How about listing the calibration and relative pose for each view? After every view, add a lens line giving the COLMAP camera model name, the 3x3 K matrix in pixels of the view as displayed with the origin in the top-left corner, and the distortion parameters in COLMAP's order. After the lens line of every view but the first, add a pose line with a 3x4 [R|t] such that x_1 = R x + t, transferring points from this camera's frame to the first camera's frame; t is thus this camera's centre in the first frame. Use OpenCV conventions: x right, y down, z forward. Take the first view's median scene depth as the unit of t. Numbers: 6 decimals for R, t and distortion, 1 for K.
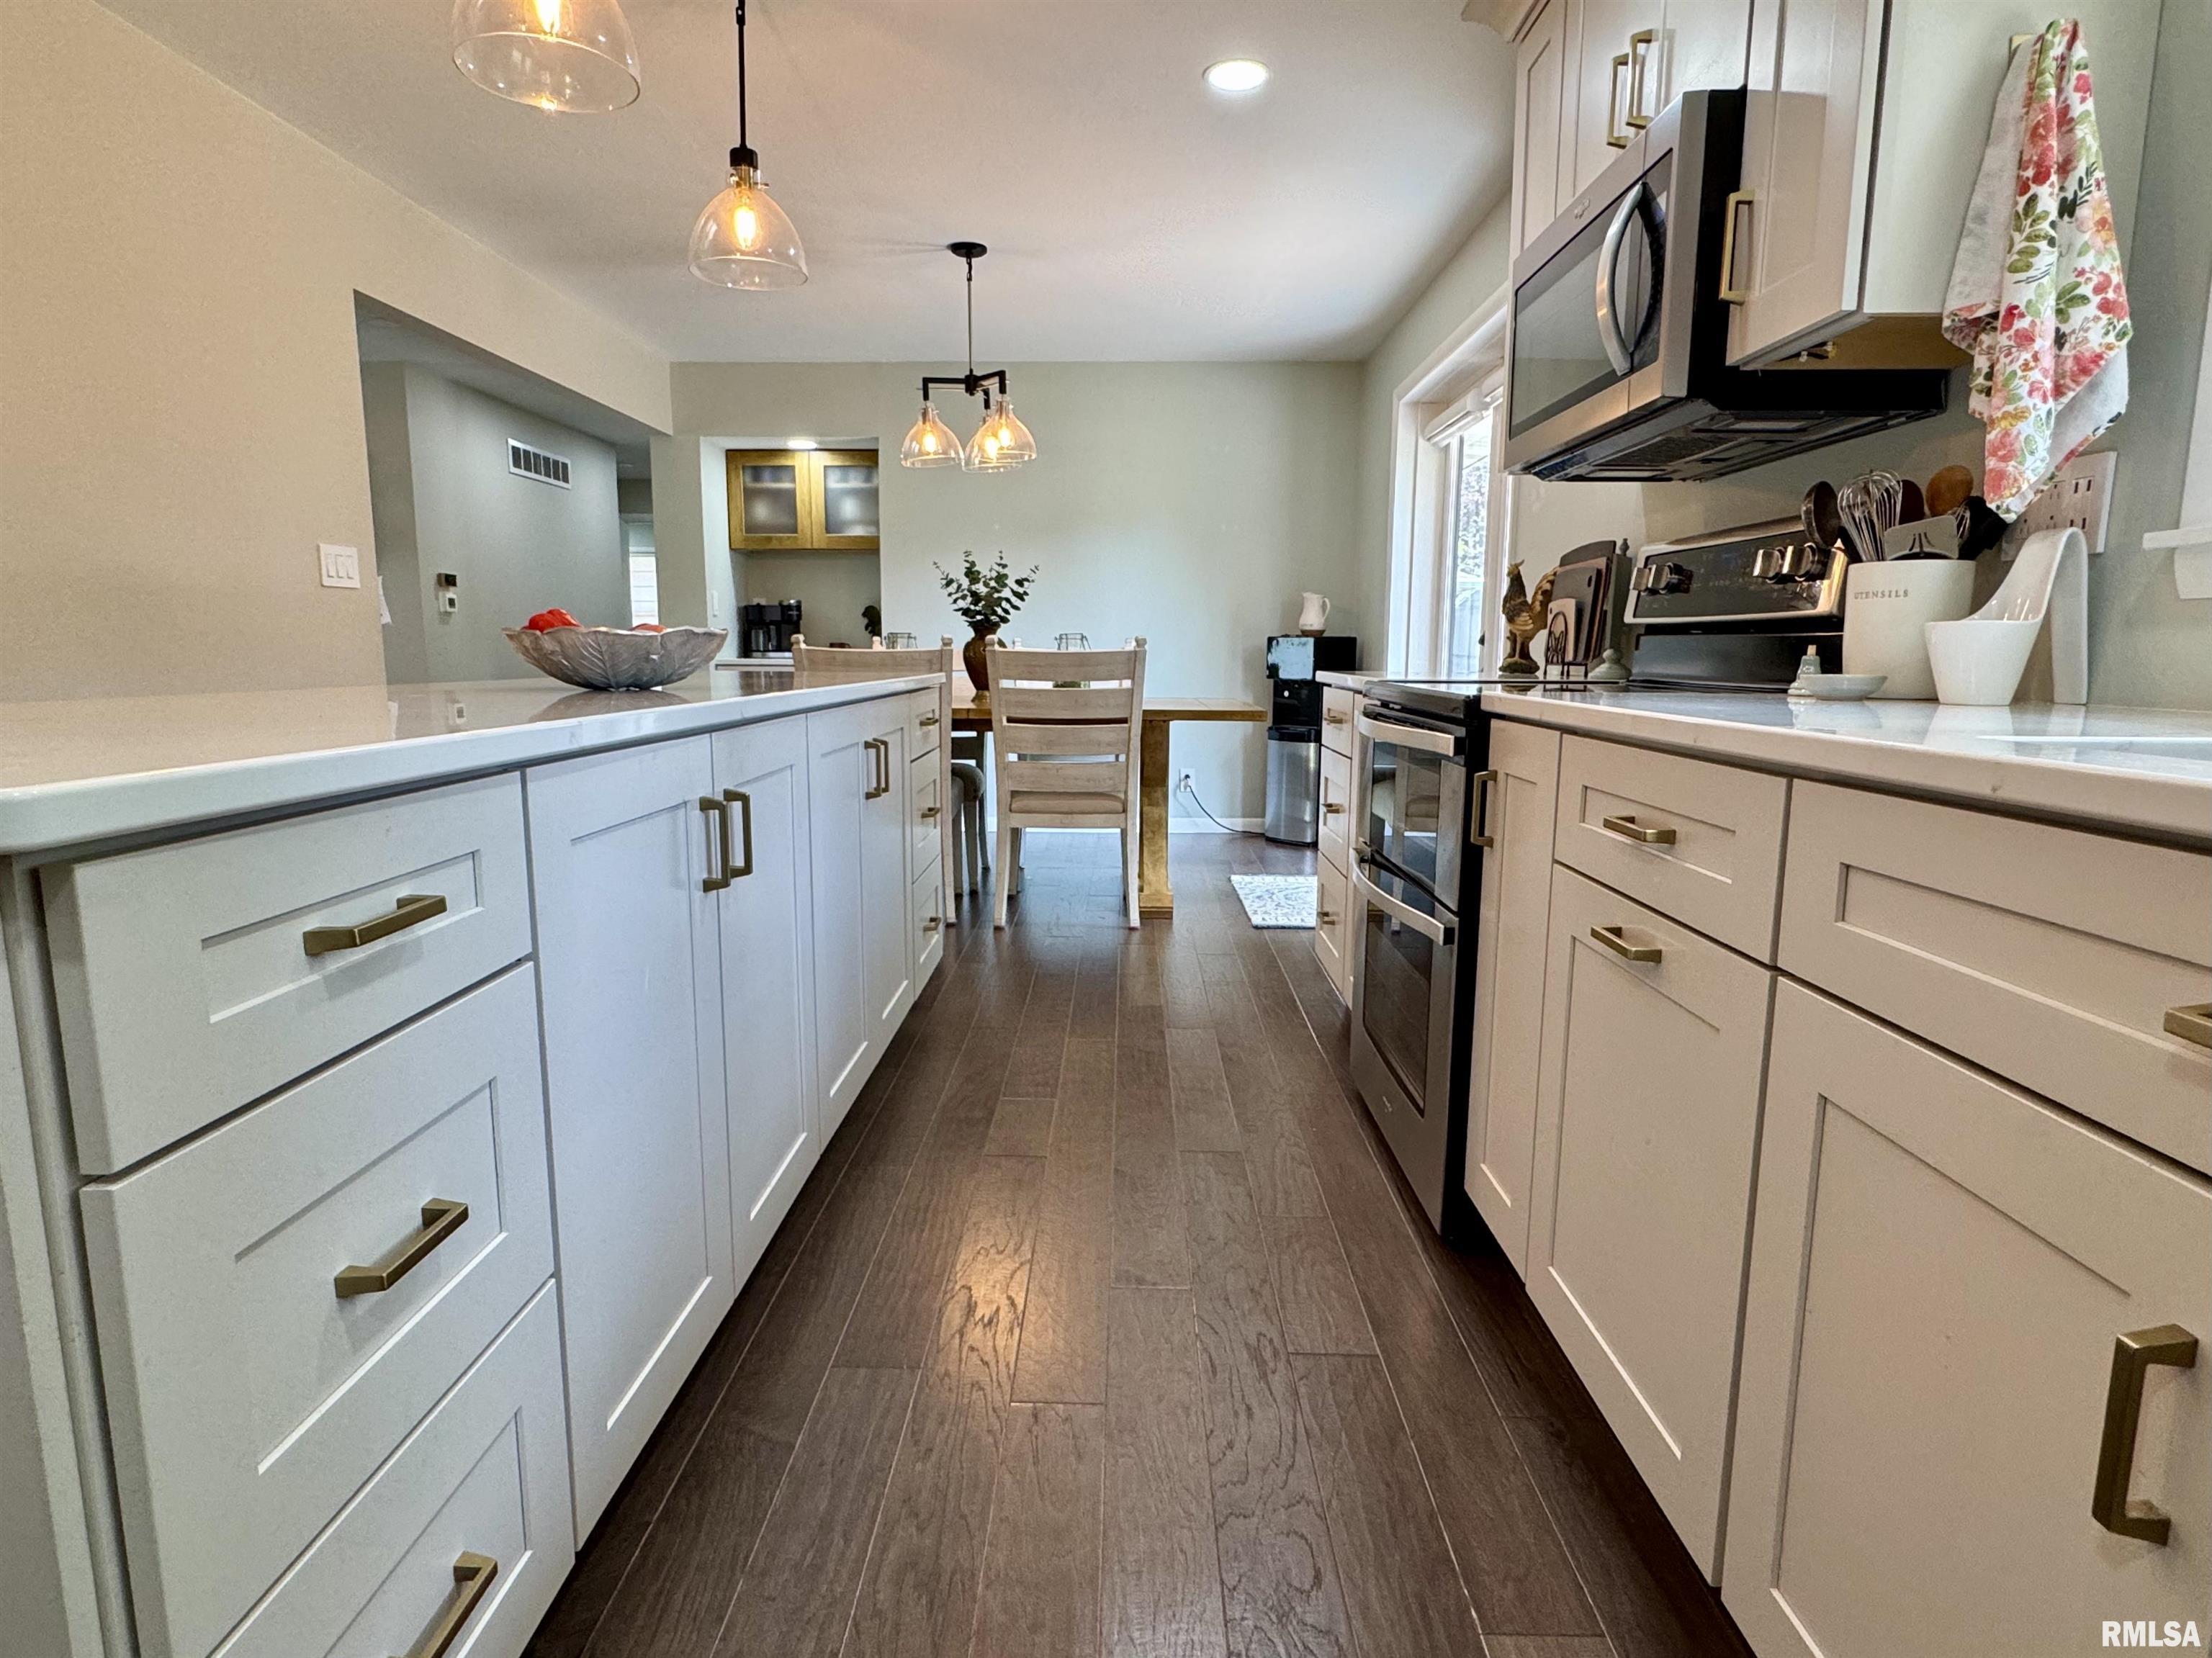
lens RADIAL K [[1199.1, 0, 1122.6], [0, 1199.1, 830.2], [0, 0, 1]] dist [-0.001685, -0.003580]
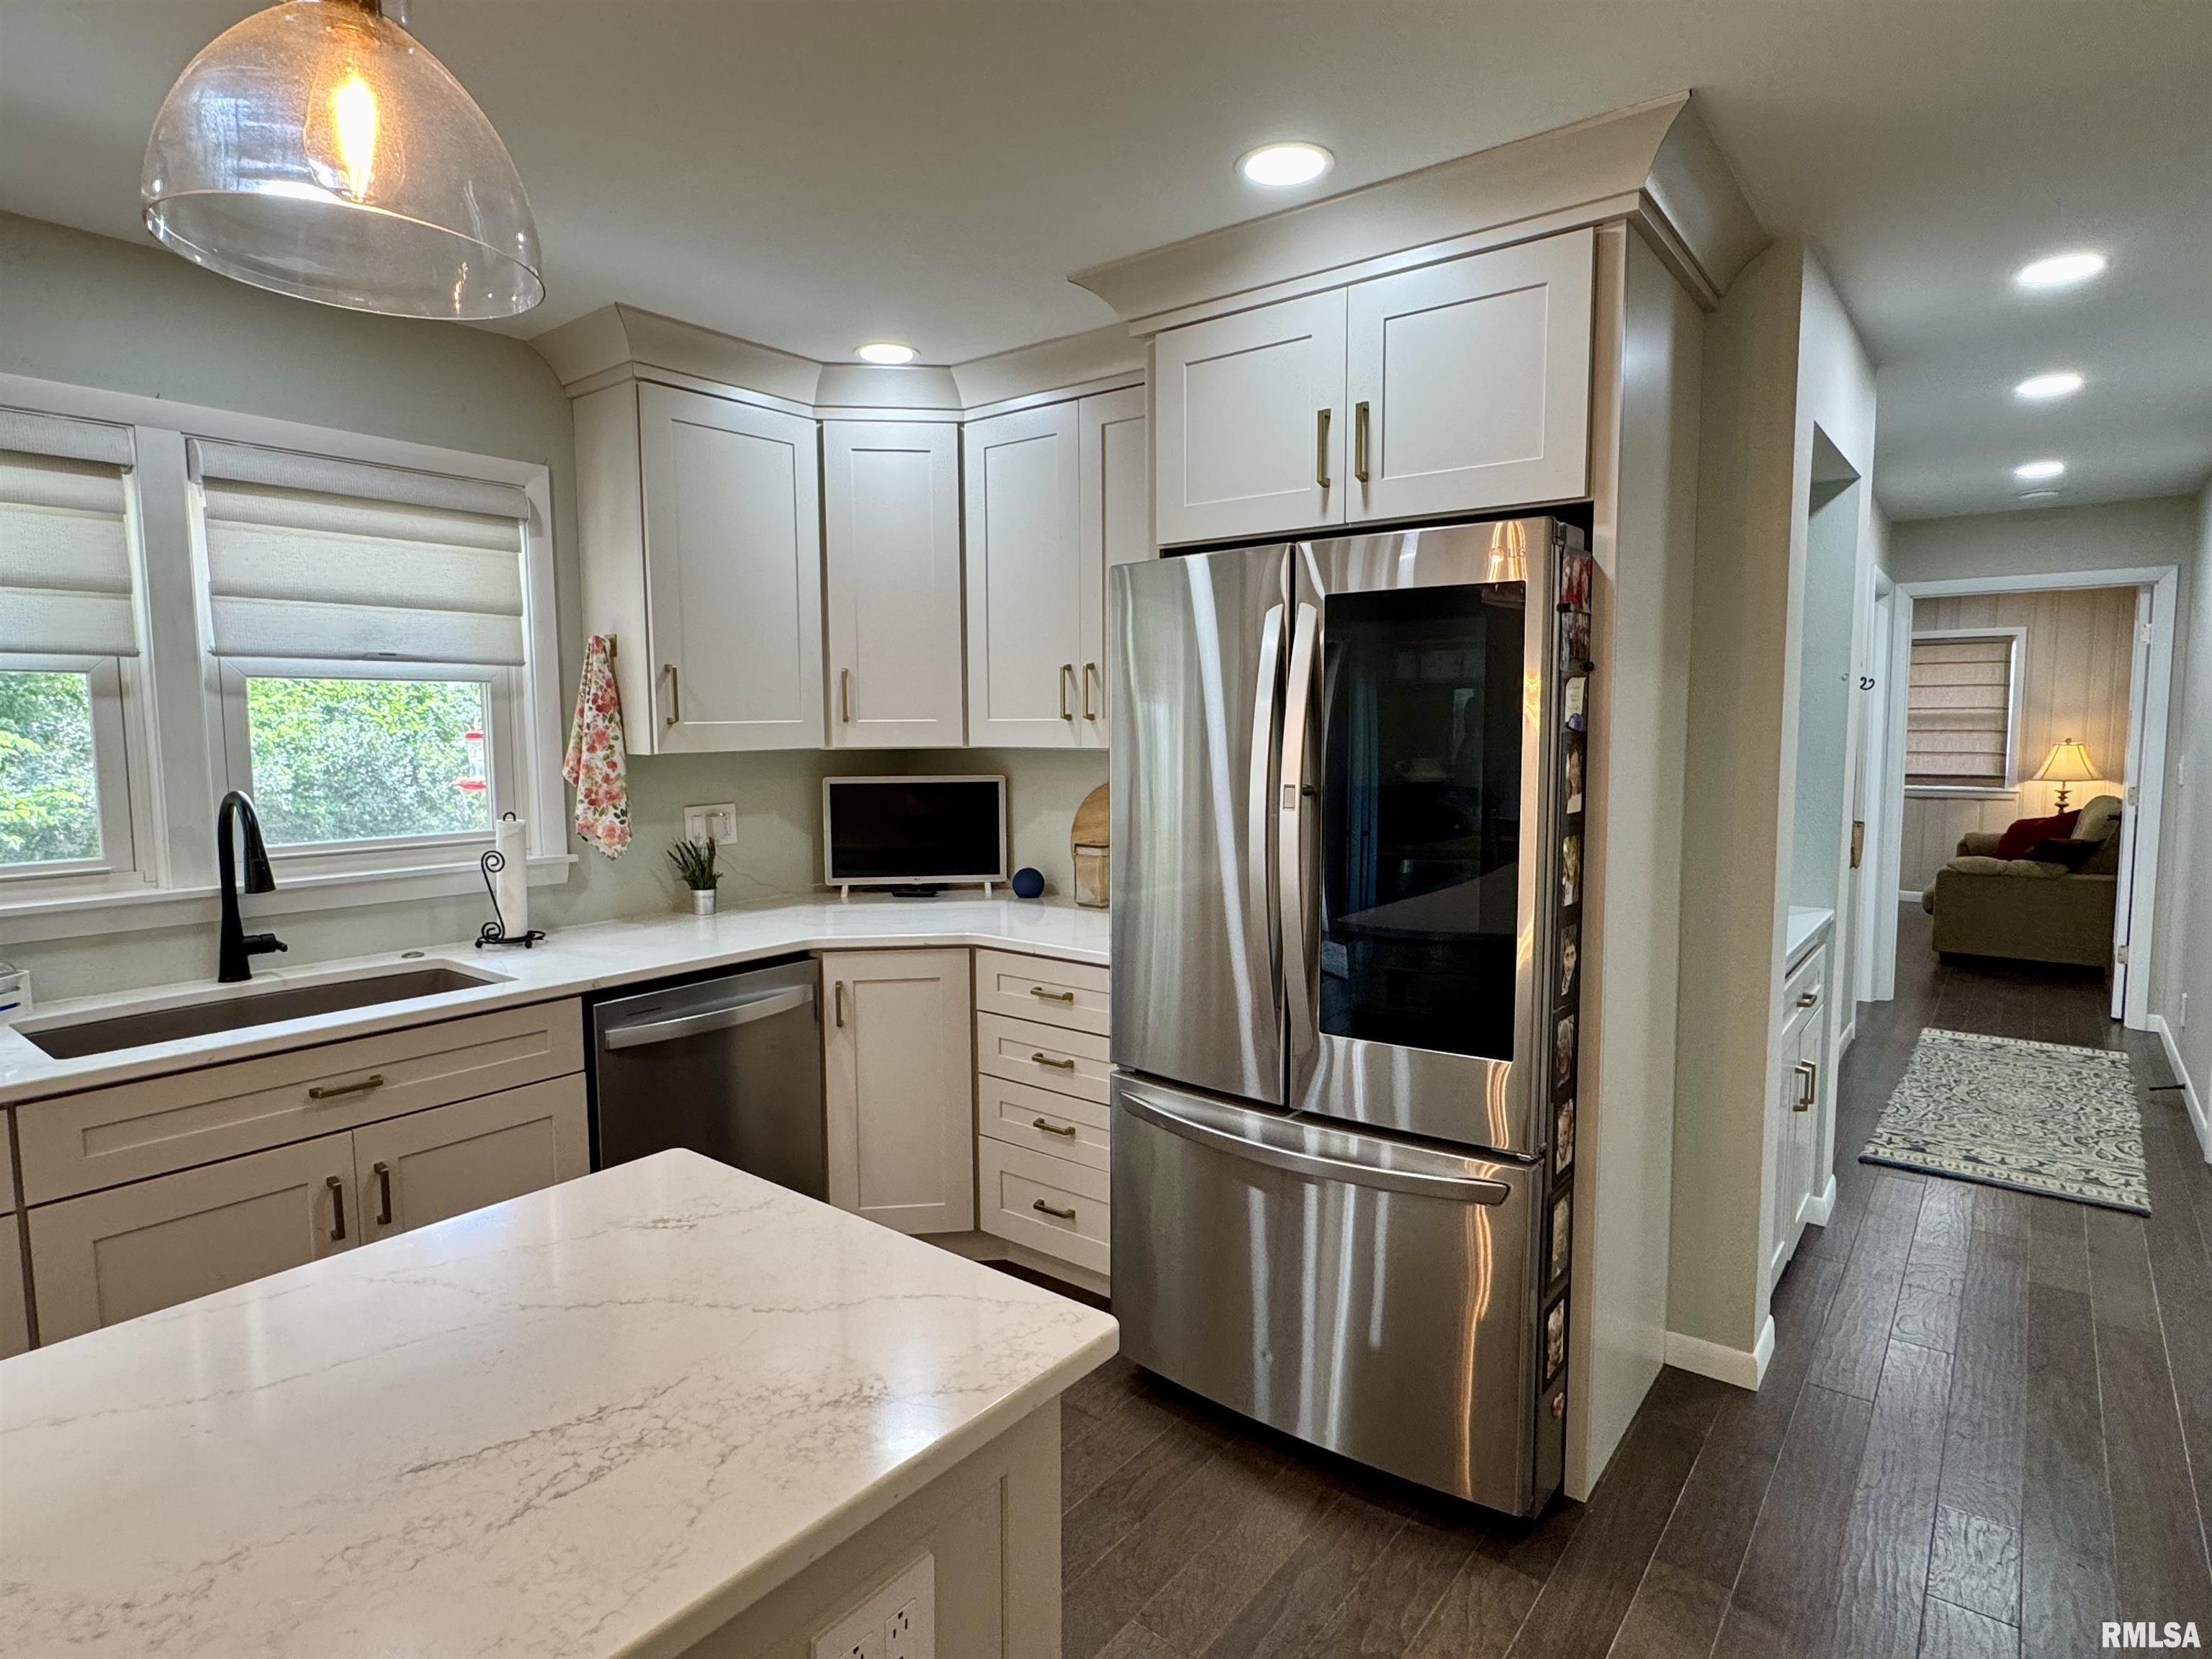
lens RADIAL K [[1199.2, 0, 1082.0], [0, 1199.2, 828.0], [0, 0, 1]] dist [-0.001685, -0.003580]
pose [[-0.789305, -0.054819, 0.611550, -0.432938], [0.092974, 0.973851, 0.207293, -0.161589], [-0.606922, 0.220475, -0.763568, 0.304749]]
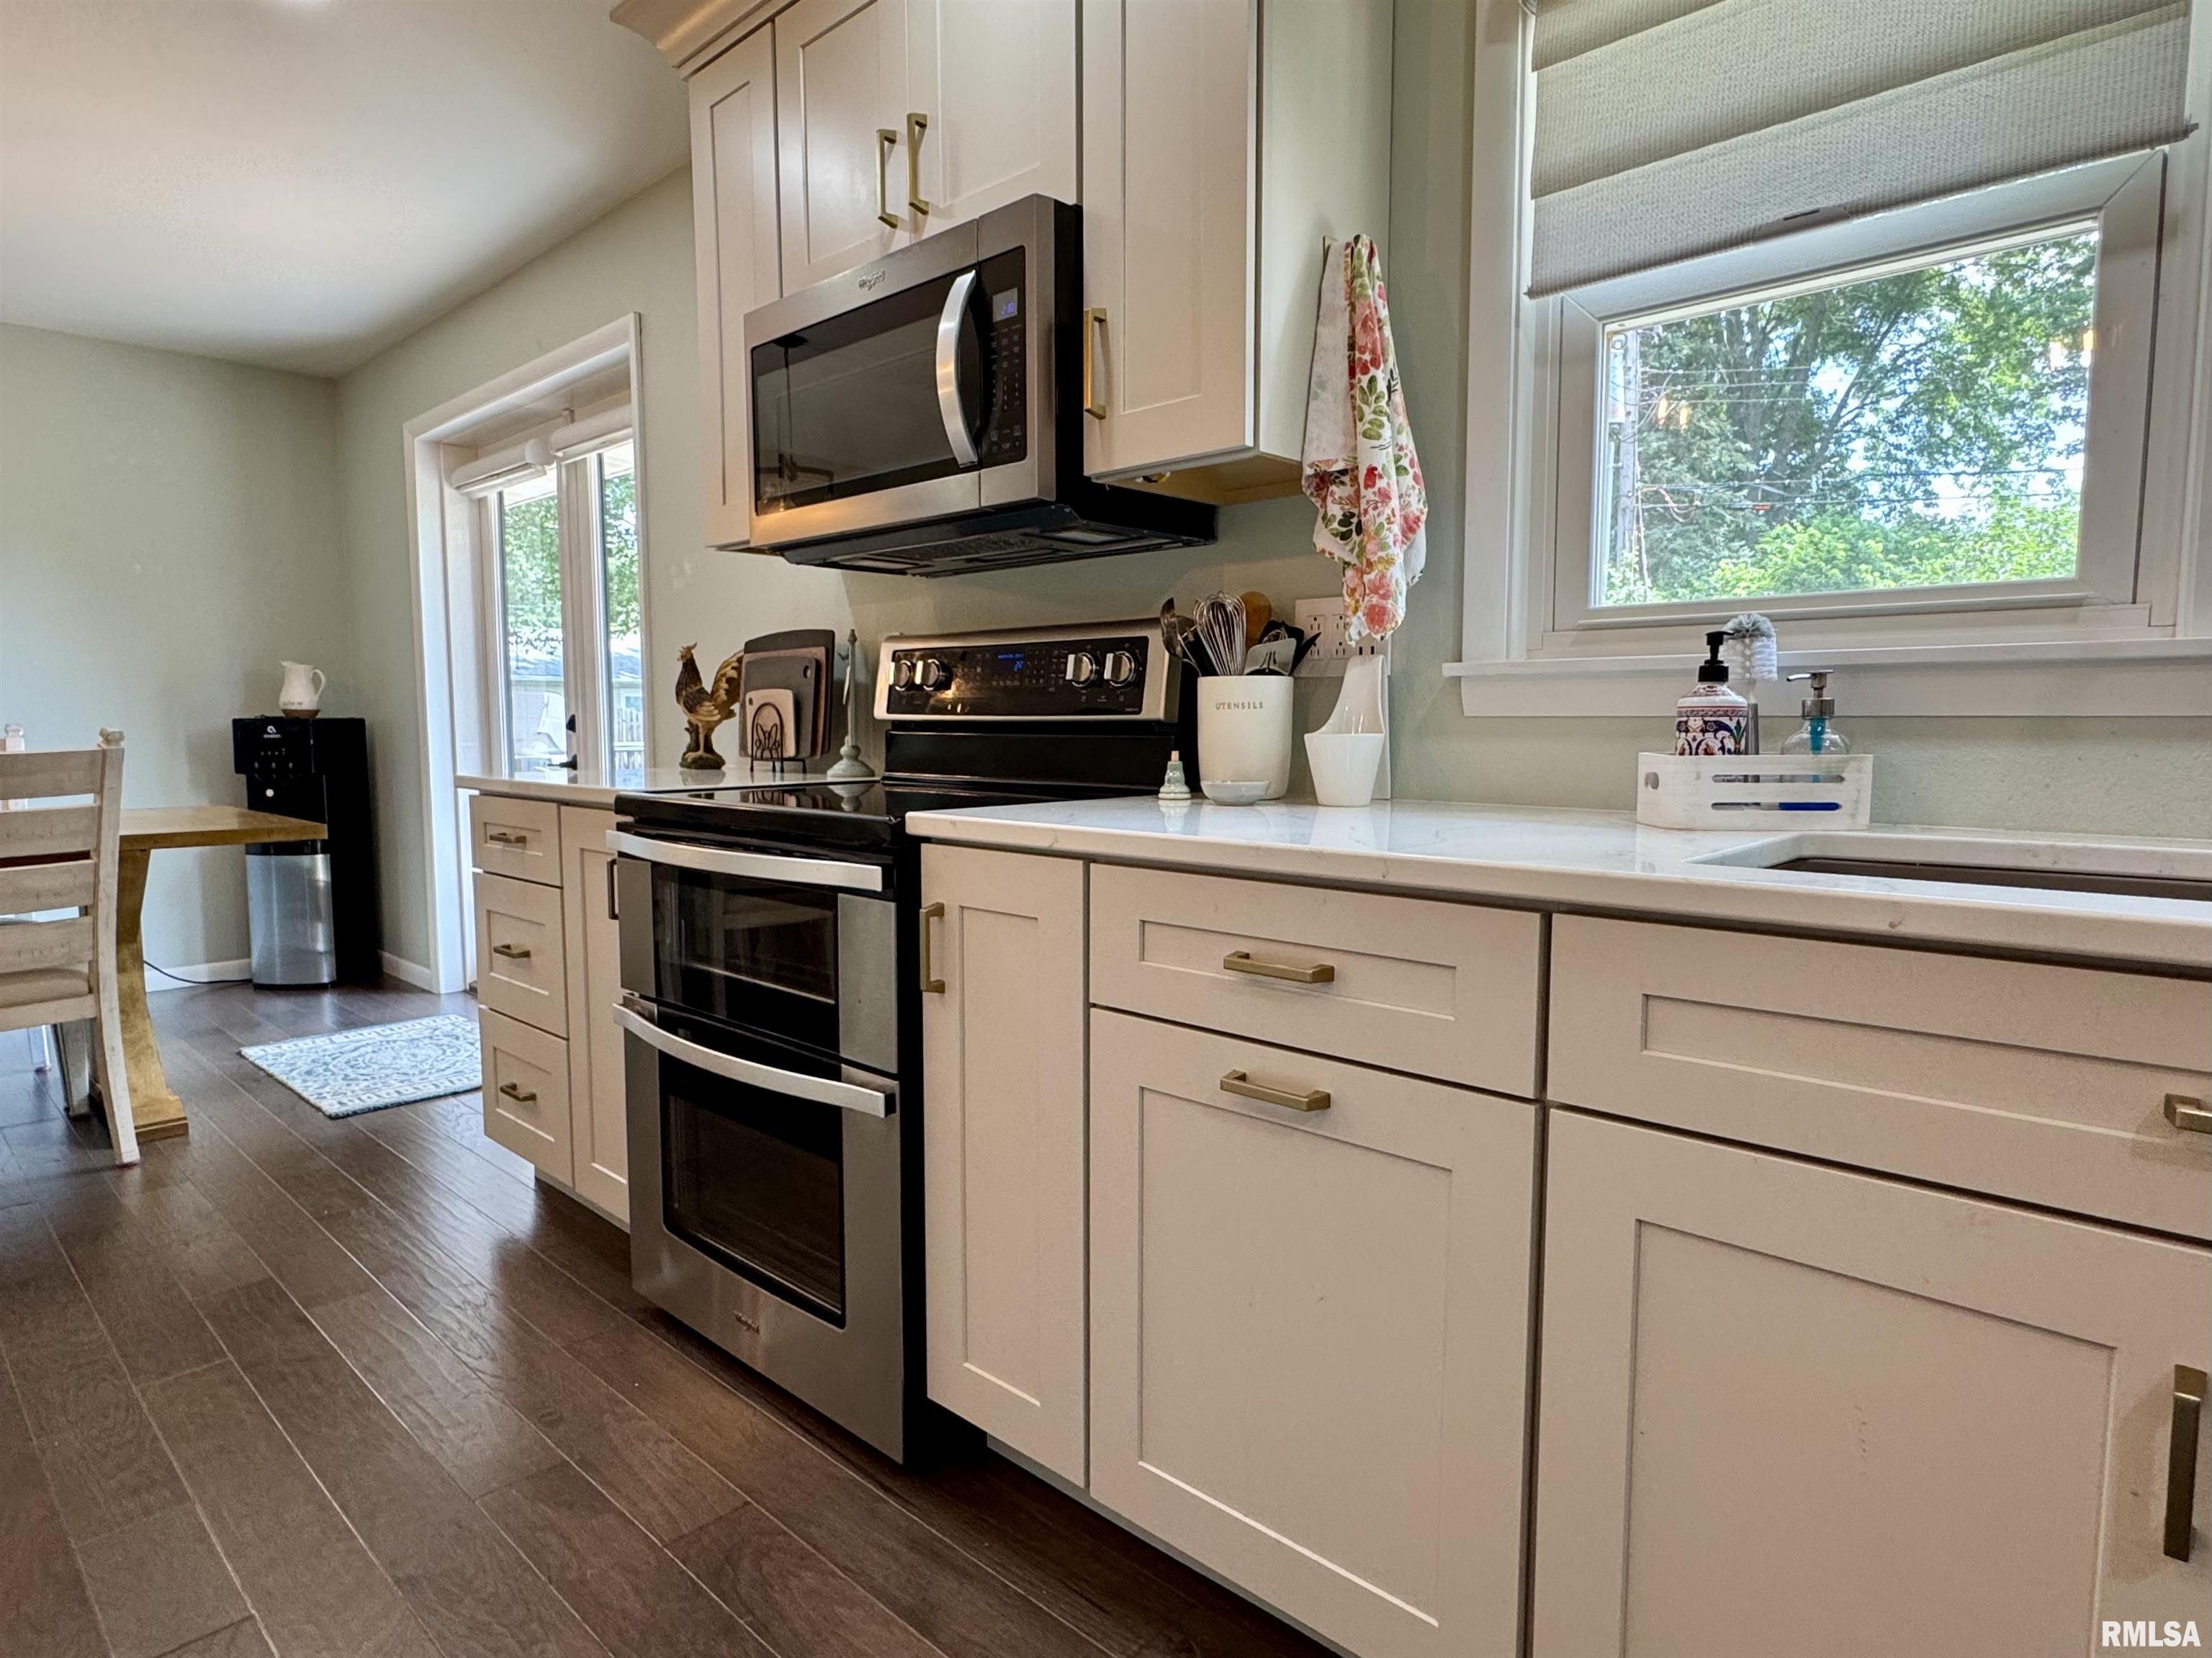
lens RADIAL K [[1199.1, 0, 1107.7], [0, 1199.1, 829.9], [0, 0, 1]] dist [-0.001685, -0.003580]
pose [[0.670685, -0.075113, 0.737929, -0.099681], [0.116347, 0.993198, -0.004648, -0.035085], [-0.732560, 0.088973, 0.674862, 0.135508]]
